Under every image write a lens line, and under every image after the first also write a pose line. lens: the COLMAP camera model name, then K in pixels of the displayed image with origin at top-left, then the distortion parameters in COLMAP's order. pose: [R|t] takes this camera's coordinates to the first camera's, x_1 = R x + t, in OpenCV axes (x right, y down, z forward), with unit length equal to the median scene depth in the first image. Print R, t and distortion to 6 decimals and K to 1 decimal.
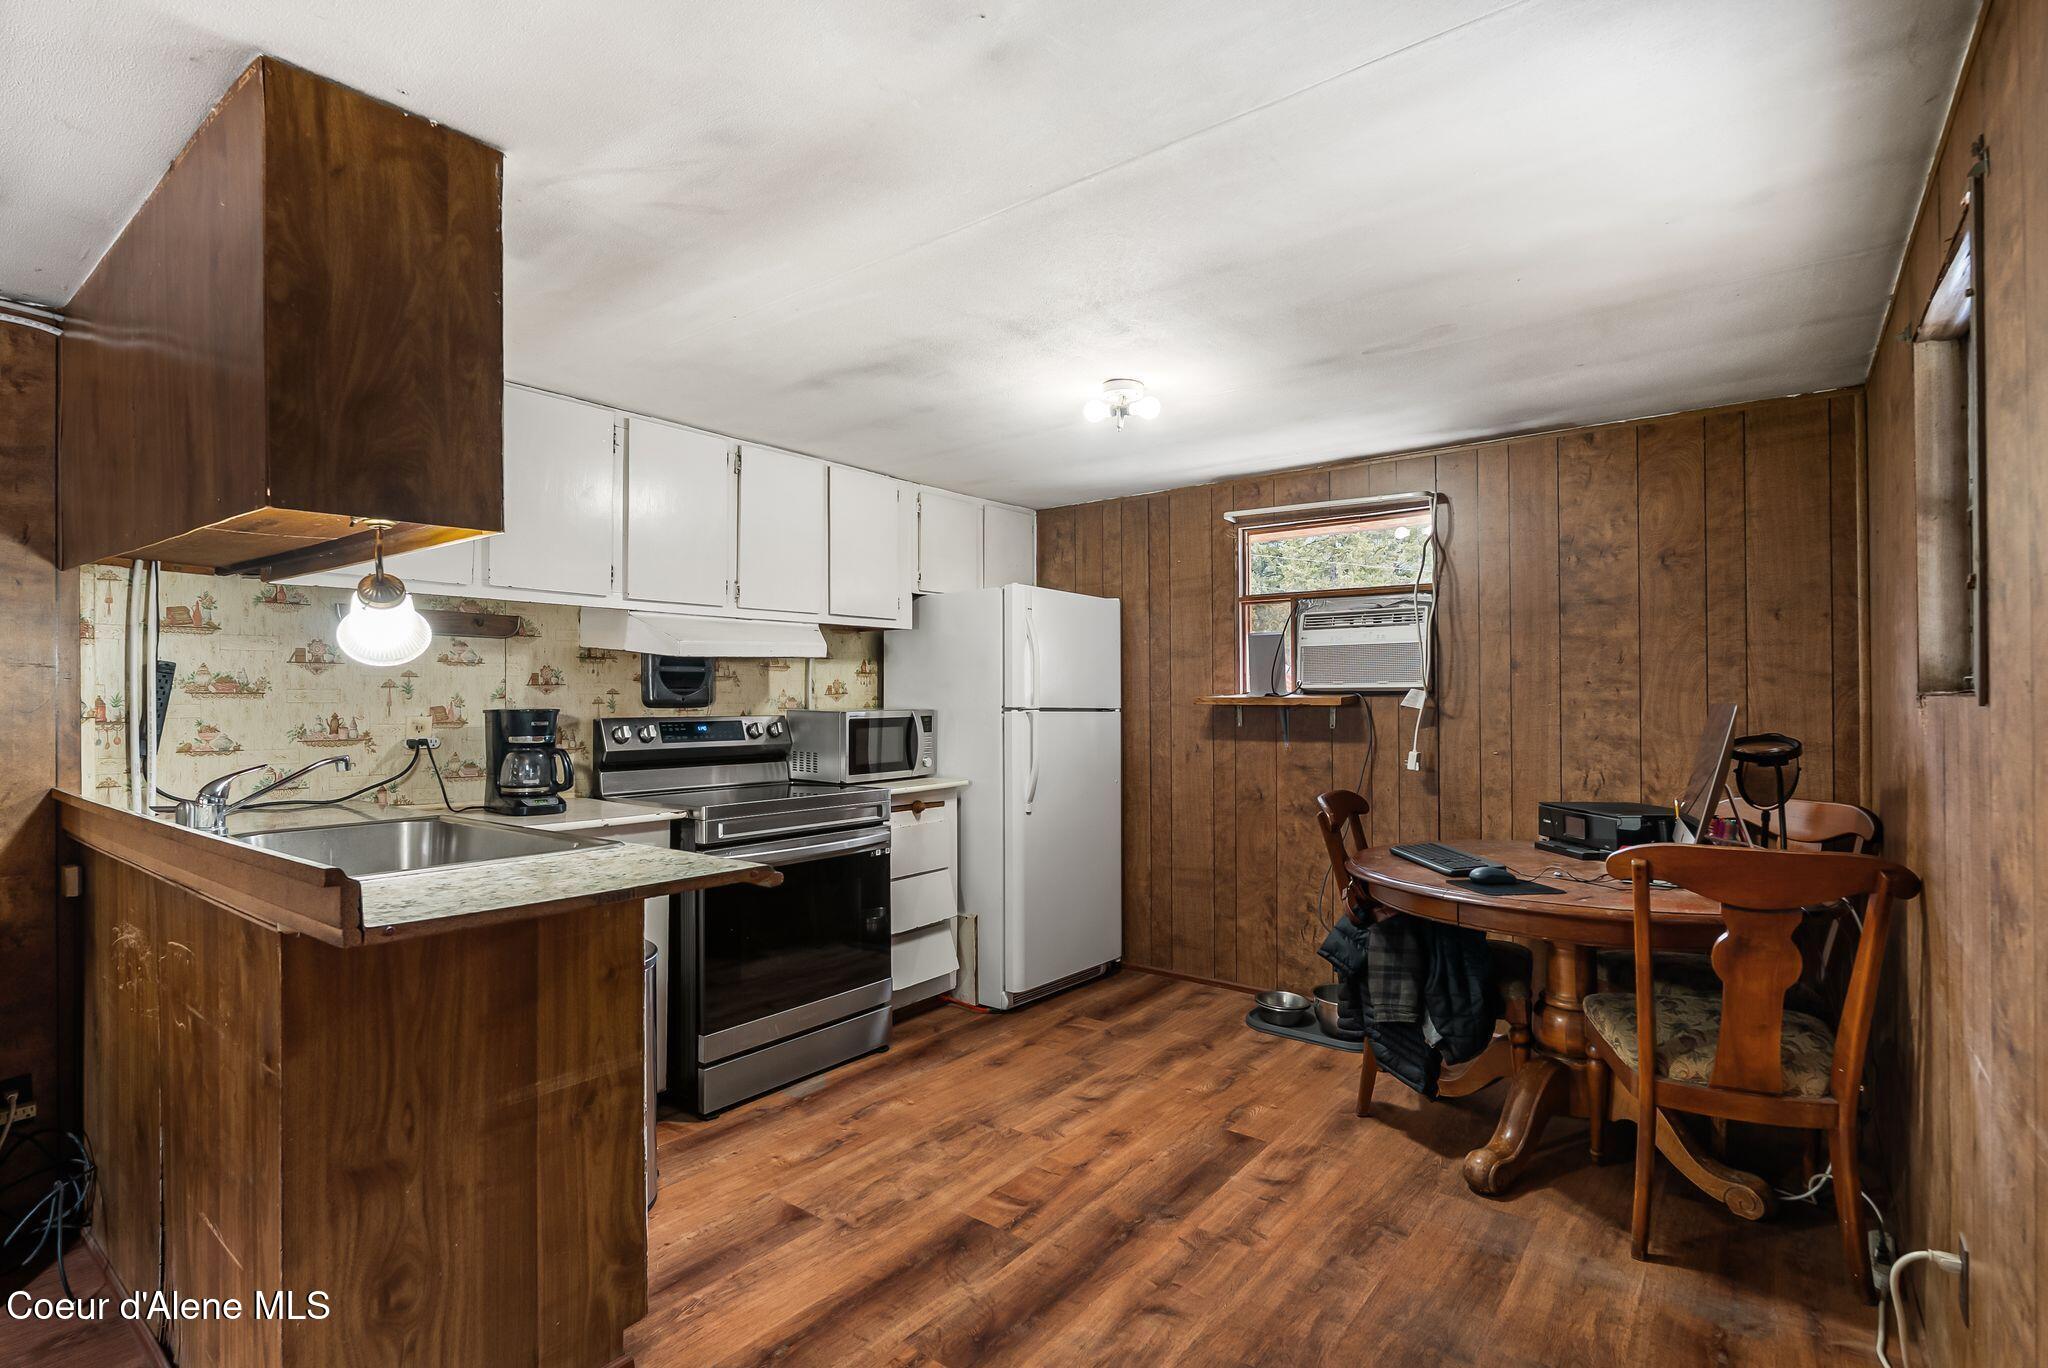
lens RADIAL K [[969.4, 0, 1024.6], [0, 969.4, 689.0], [0, 0, 1]] dist [-0.002052, -0.000393]
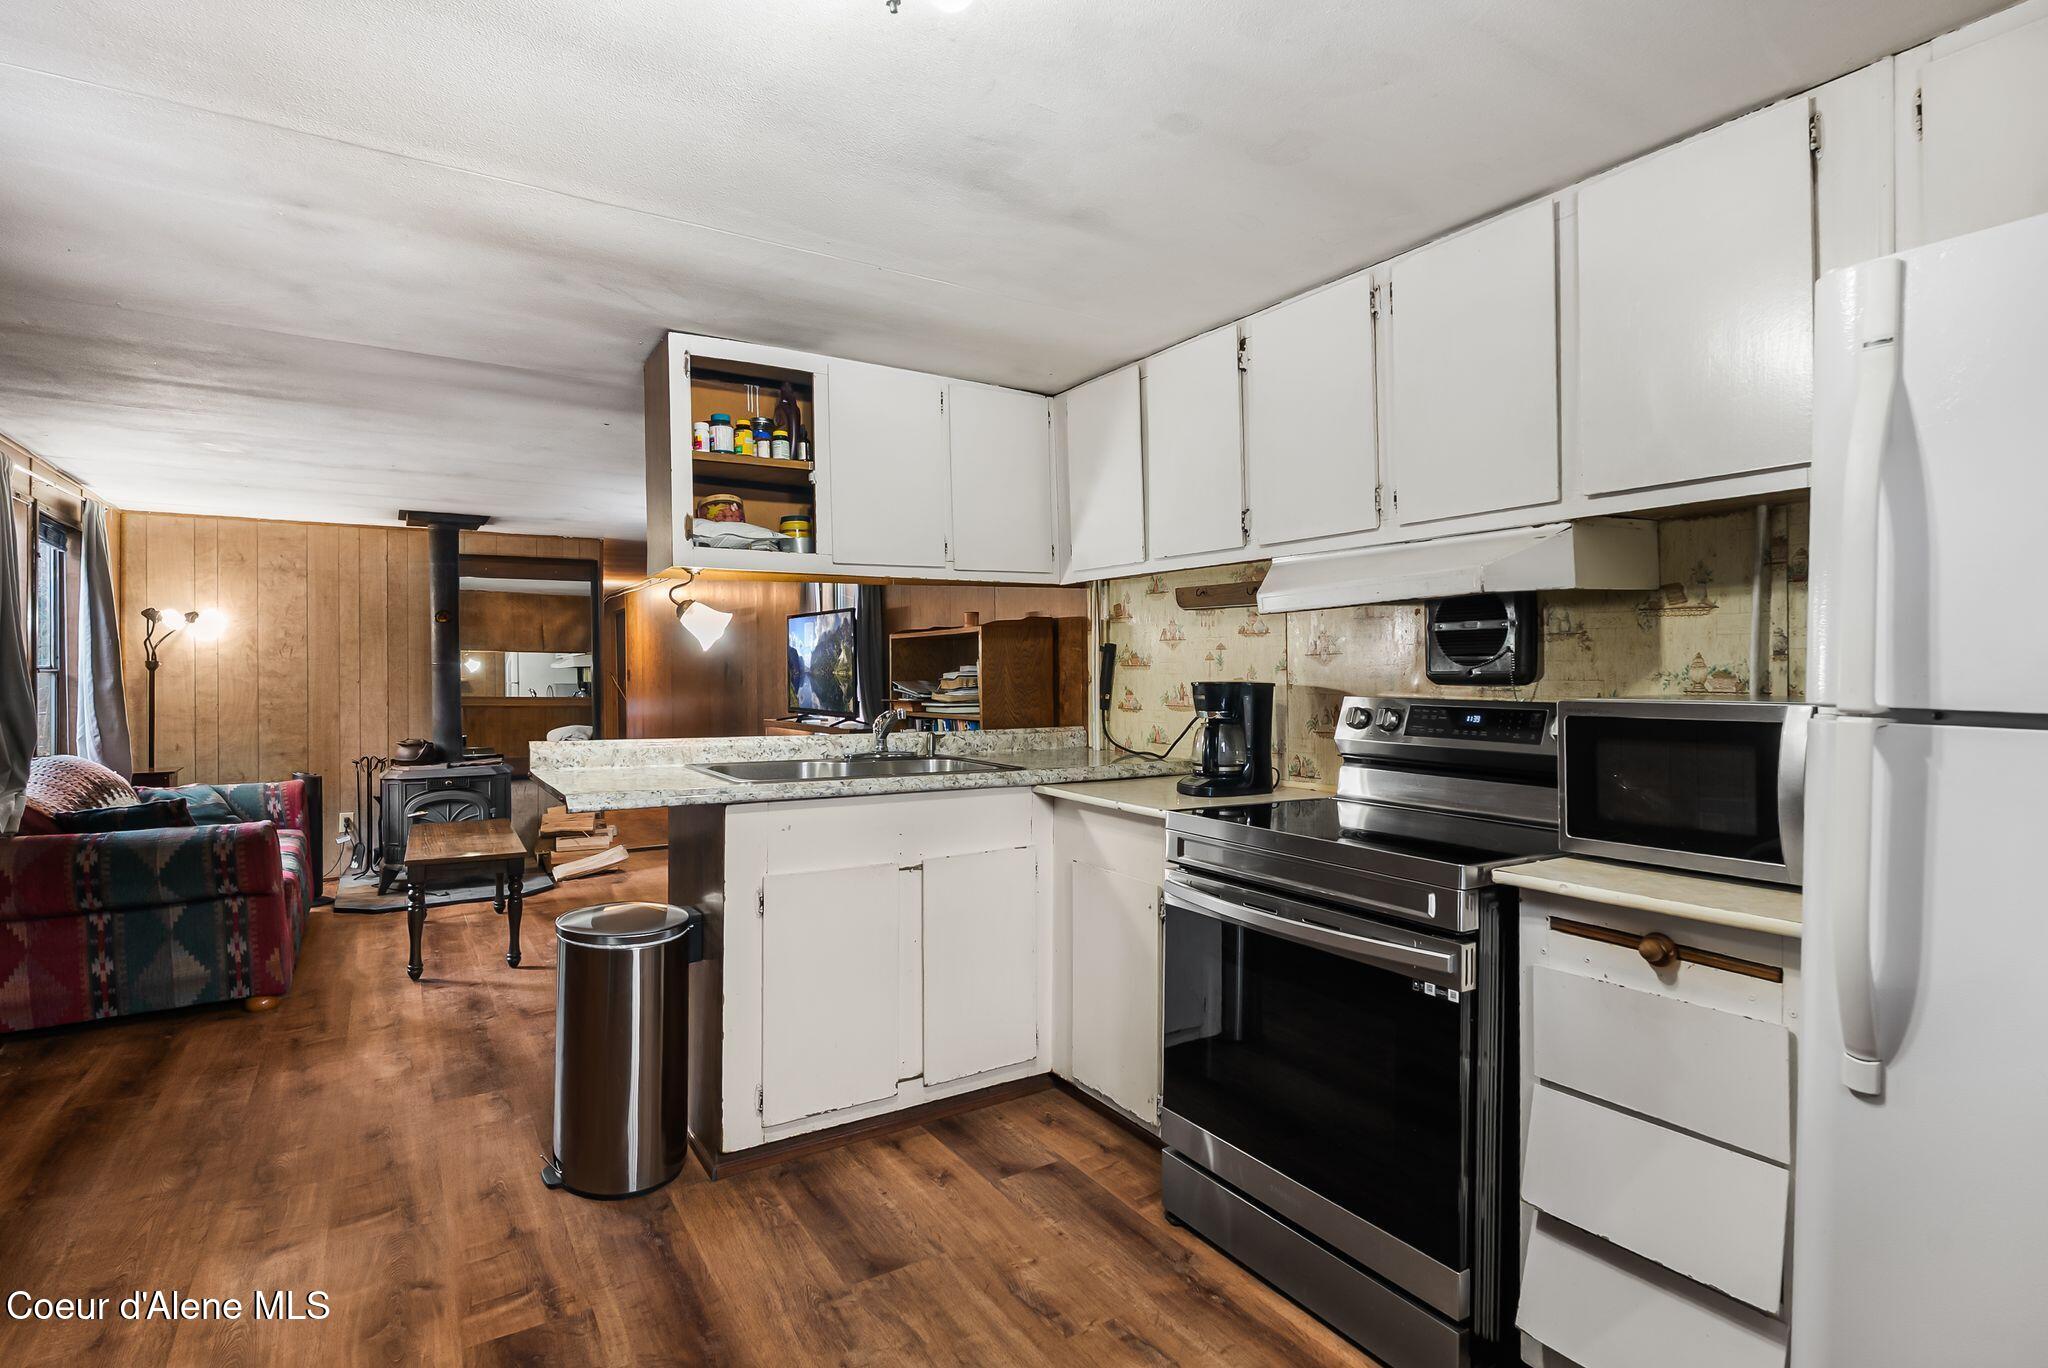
lens RADIAL K [[1018.7, 0, 1034.0], [0, 1018.7, 671.1], [0, 0, 1]] dist [-0.000033, -0.000020]
pose [[-0.332799, 0.002549, -0.942994, 0.454163], [0.007844, 0.999969, -0.000065, 0.009033], [0.942965, -0.007418, -0.332809, 1.132190]]
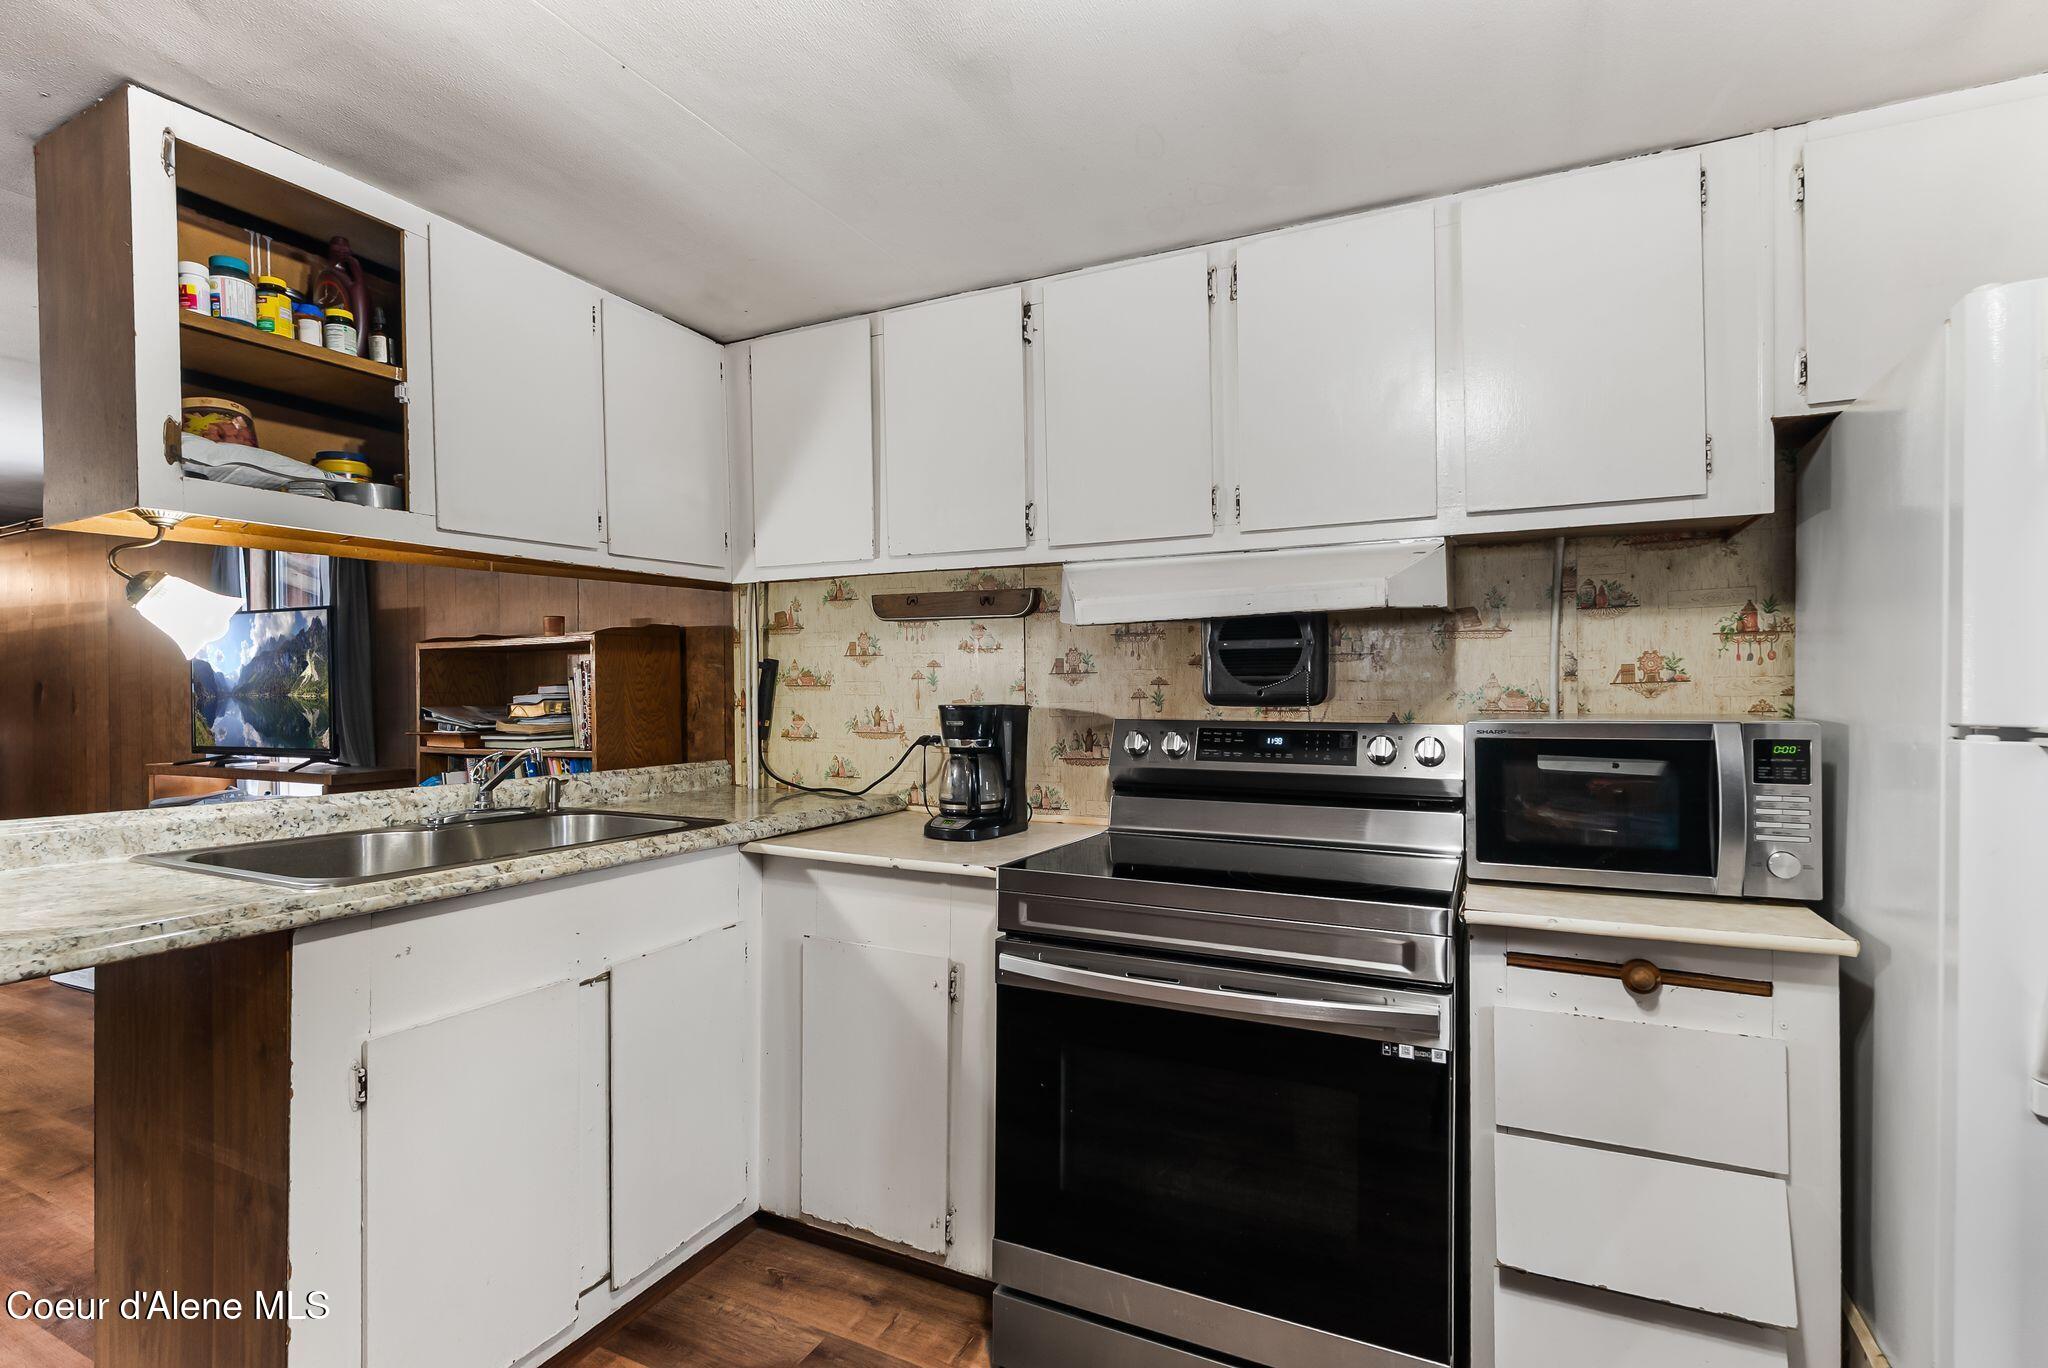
lens RADIAL K [[969.4, 0, 1024.6], [0, 969.4, 689.0], [0, 0, 1]] dist [-0.002052, -0.000393]
pose [[0.207191, 0.000564, -0.978300, 0.267689], [0.009351, 0.999953, 0.002557, 0.006261], [0.978256, -0.009678, 0.207176, 0.860483]]
